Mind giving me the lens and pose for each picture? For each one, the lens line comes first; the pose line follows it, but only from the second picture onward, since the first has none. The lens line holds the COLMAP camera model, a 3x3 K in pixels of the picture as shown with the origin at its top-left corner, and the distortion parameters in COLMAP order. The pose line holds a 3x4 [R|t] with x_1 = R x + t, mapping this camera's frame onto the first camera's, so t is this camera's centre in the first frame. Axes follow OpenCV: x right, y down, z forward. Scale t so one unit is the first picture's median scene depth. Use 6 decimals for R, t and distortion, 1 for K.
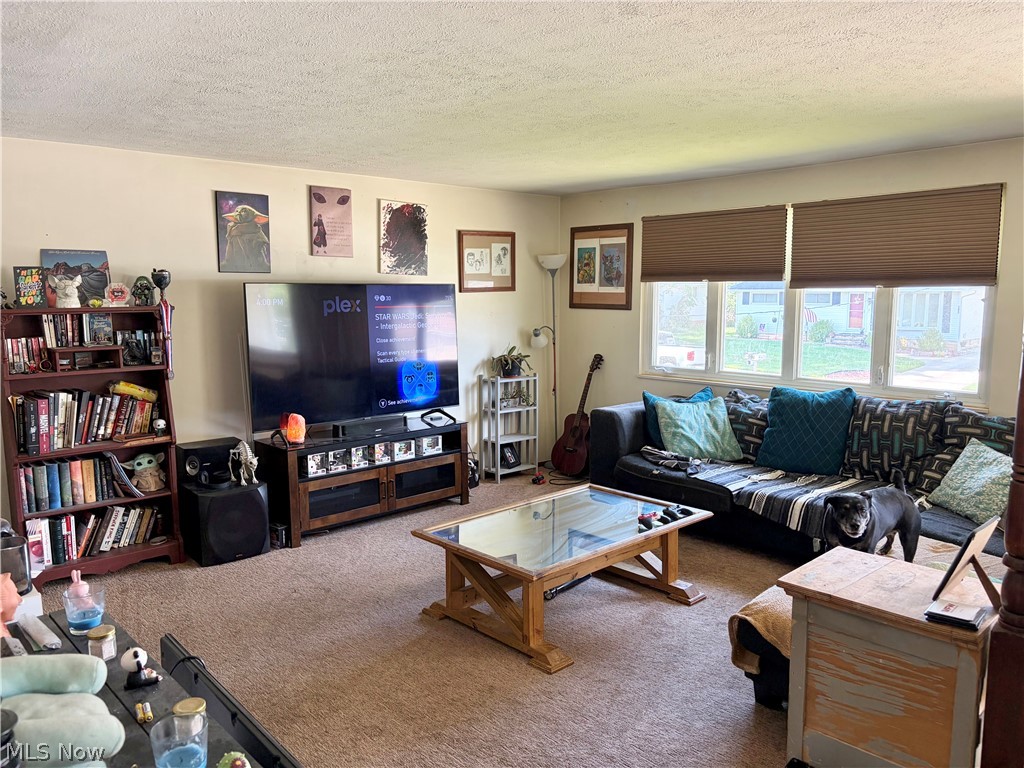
lens RADIAL K [[768.3, 0, 513.5], [0, 768.3, 391.8], [0, 0, 1]] dist [0.044921, -0.043331]
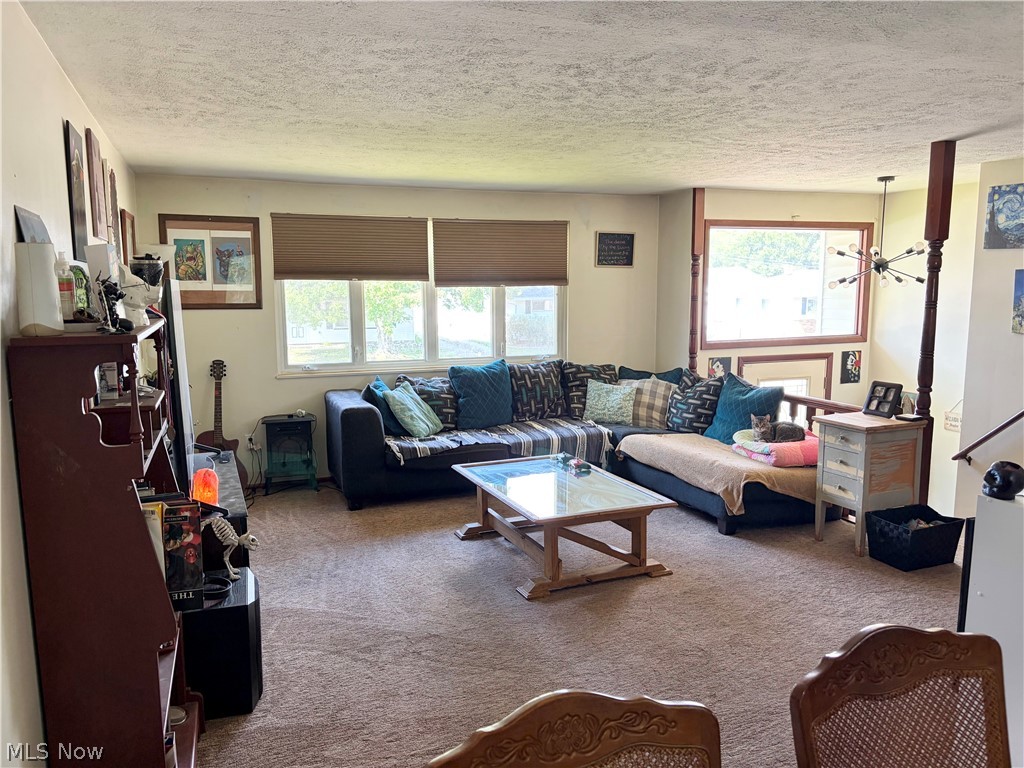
lens RADIAL K [[768.3, 0, 514.9], [0, 768.3, 385.5], [0, 0, 1]] dist [0.044921, -0.043331]
pose [[0.350008, -0.119924, 0.929038, -0.839423], [0.126471, 0.988740, 0.079984, -0.066295], [-0.928170, 0.089502, 0.361234, 0.497229]]
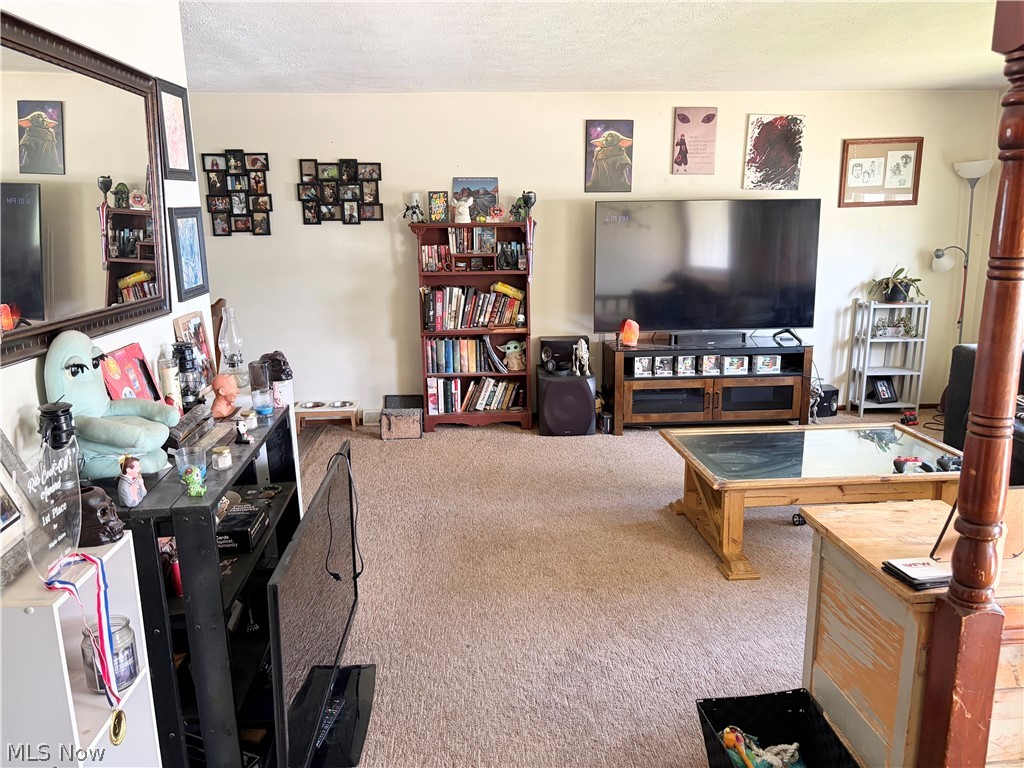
lens RADIAL K [[768.3, 0, 513.4], [0, 768.3, 386.3], [0, 0, 1]] dist [0.044921, -0.043331]
pose [[0.782465, 0.135167, -0.607848, 0.284288], [-0.075719, 0.989566, 0.122579, 0.000050], [0.618074, -0.049889, 0.784535, 0.009256]]
